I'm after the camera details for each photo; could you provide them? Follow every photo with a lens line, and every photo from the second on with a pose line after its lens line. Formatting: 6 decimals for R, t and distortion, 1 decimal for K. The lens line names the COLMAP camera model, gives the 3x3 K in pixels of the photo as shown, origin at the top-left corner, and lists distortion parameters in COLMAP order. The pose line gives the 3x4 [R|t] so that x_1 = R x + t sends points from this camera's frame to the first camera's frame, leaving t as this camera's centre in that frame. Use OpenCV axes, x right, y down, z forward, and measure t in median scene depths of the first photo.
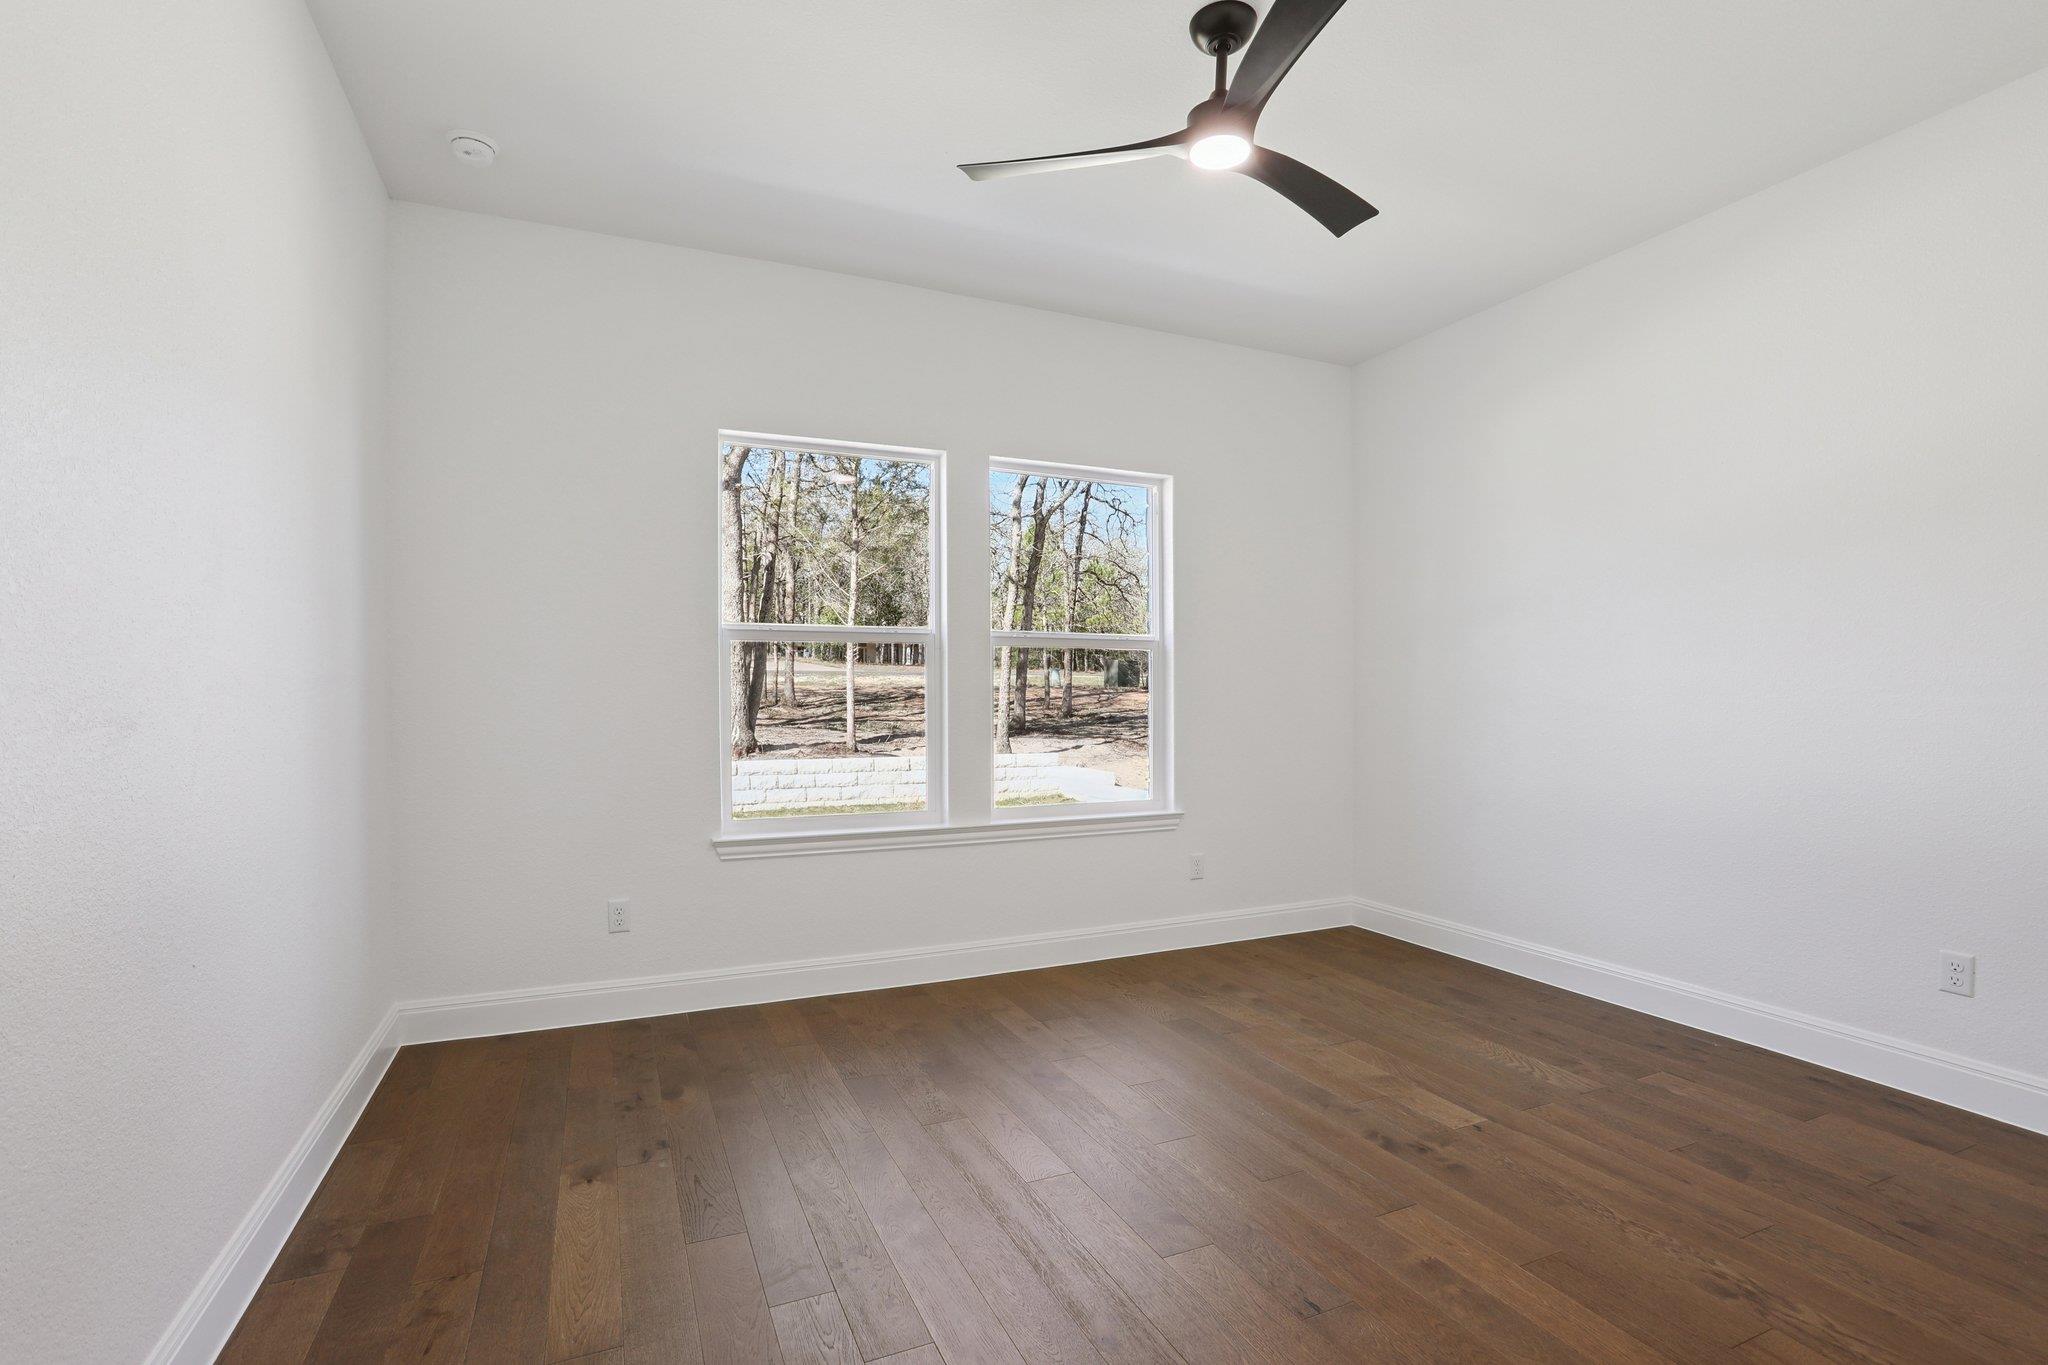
lens RADIAL K [[933.4, 0, 1026.0], [0, 933.4, 691.9], [0, 0, 1]] dist [-0.055902, 0.021677]
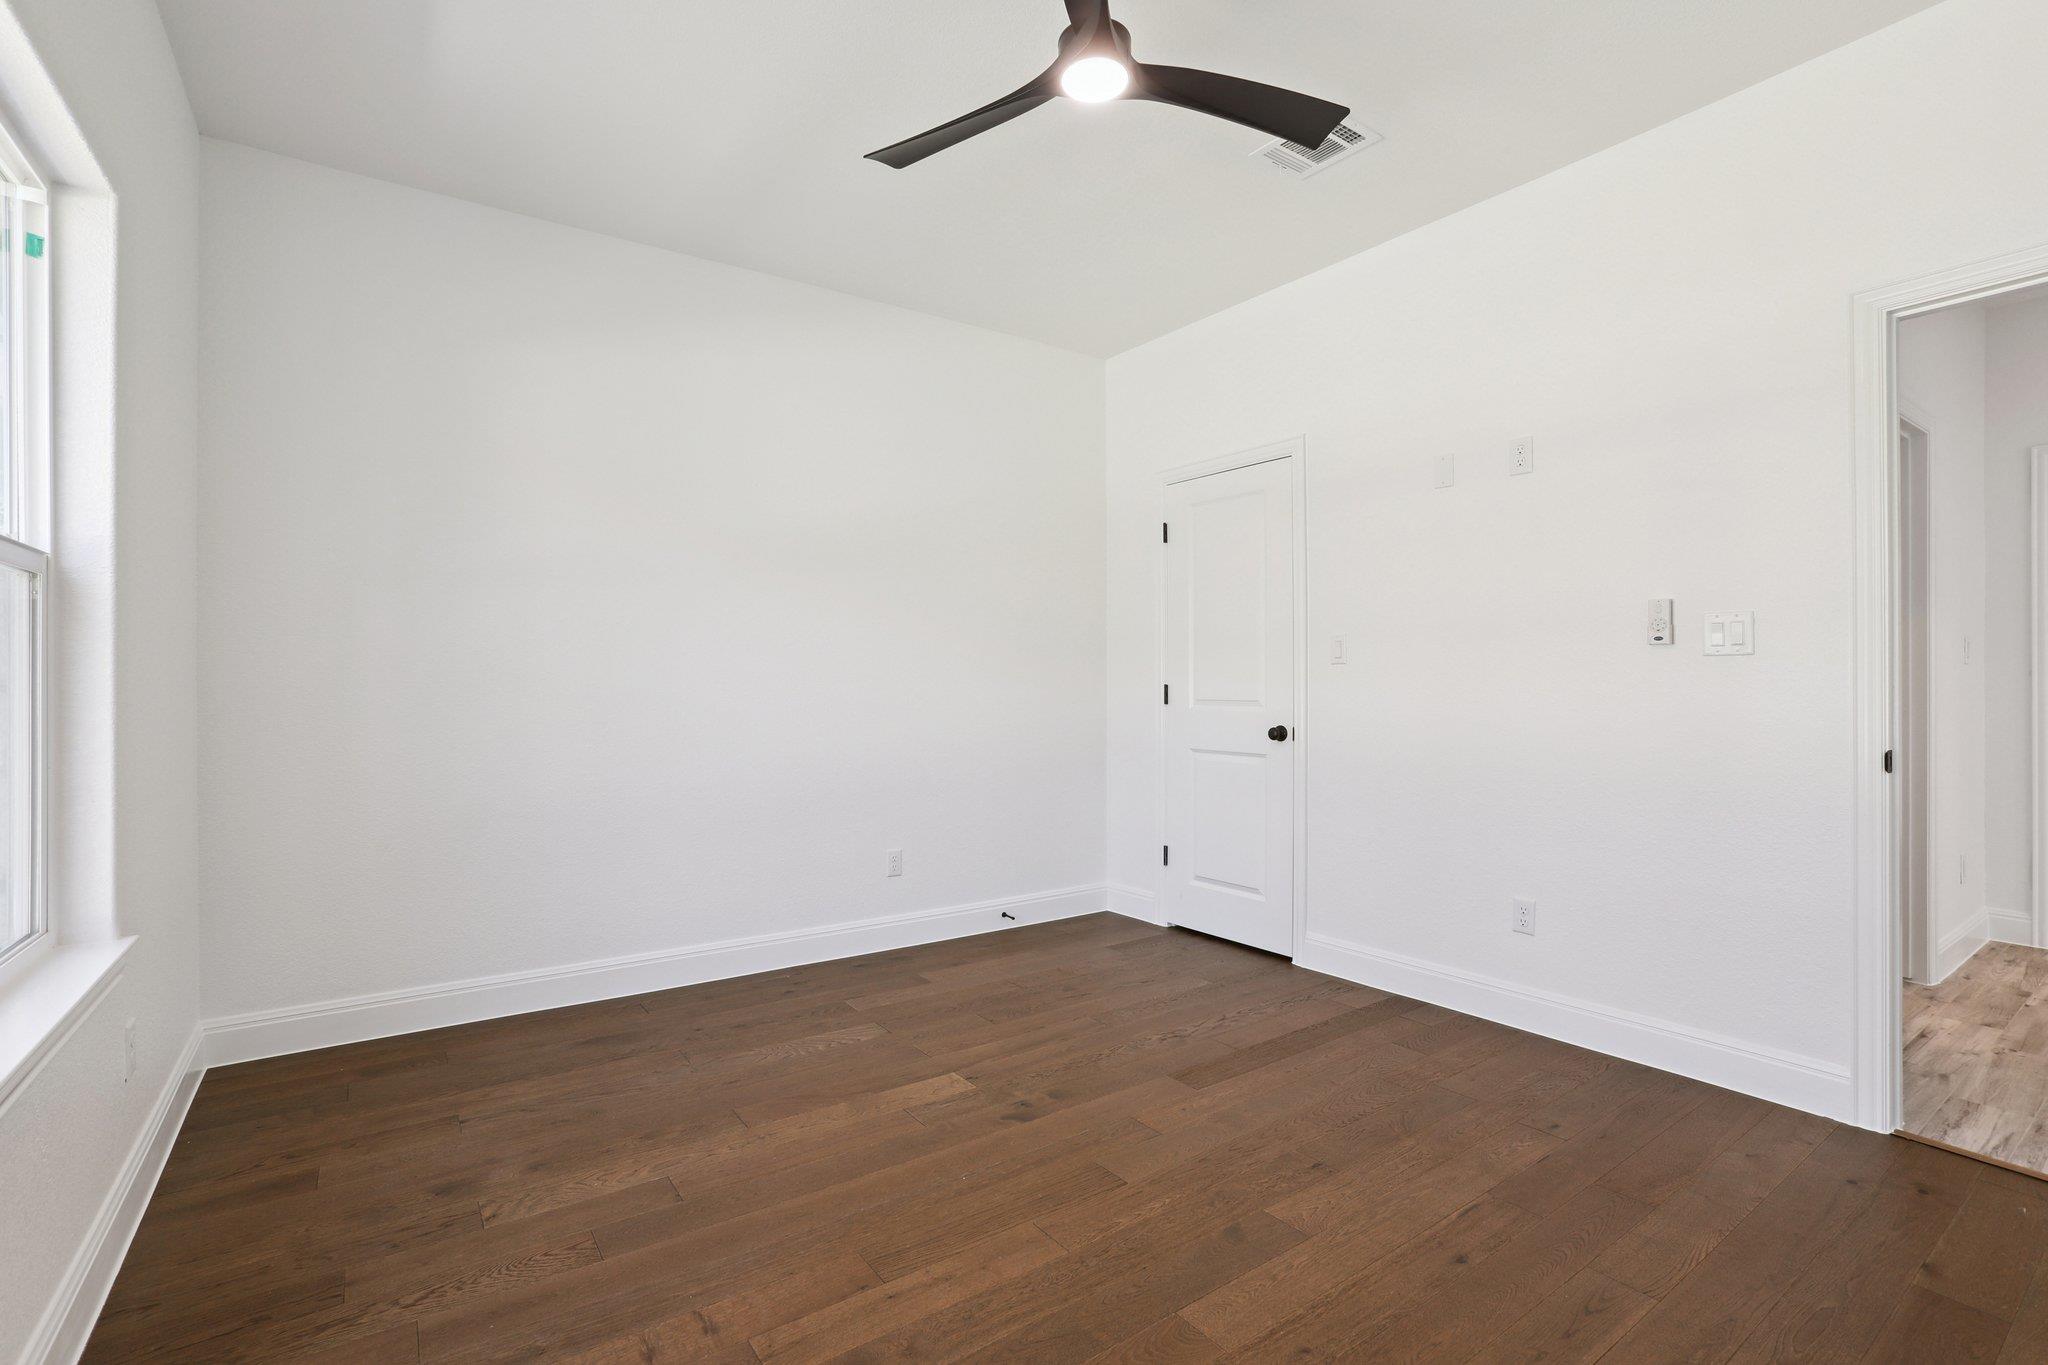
lens RADIAL K [[933.4, 0, 1016.1], [0, 933.4, 679.2], [0, 0, 1]] dist [-0.055902, 0.021677]
pose [[-0.185002, 0.002032, 0.982736, -0.523997], [-0.007723, 0.999964, -0.003521, 0.001358], [-0.982708, -0.008241, -0.184980, 0.998660]]
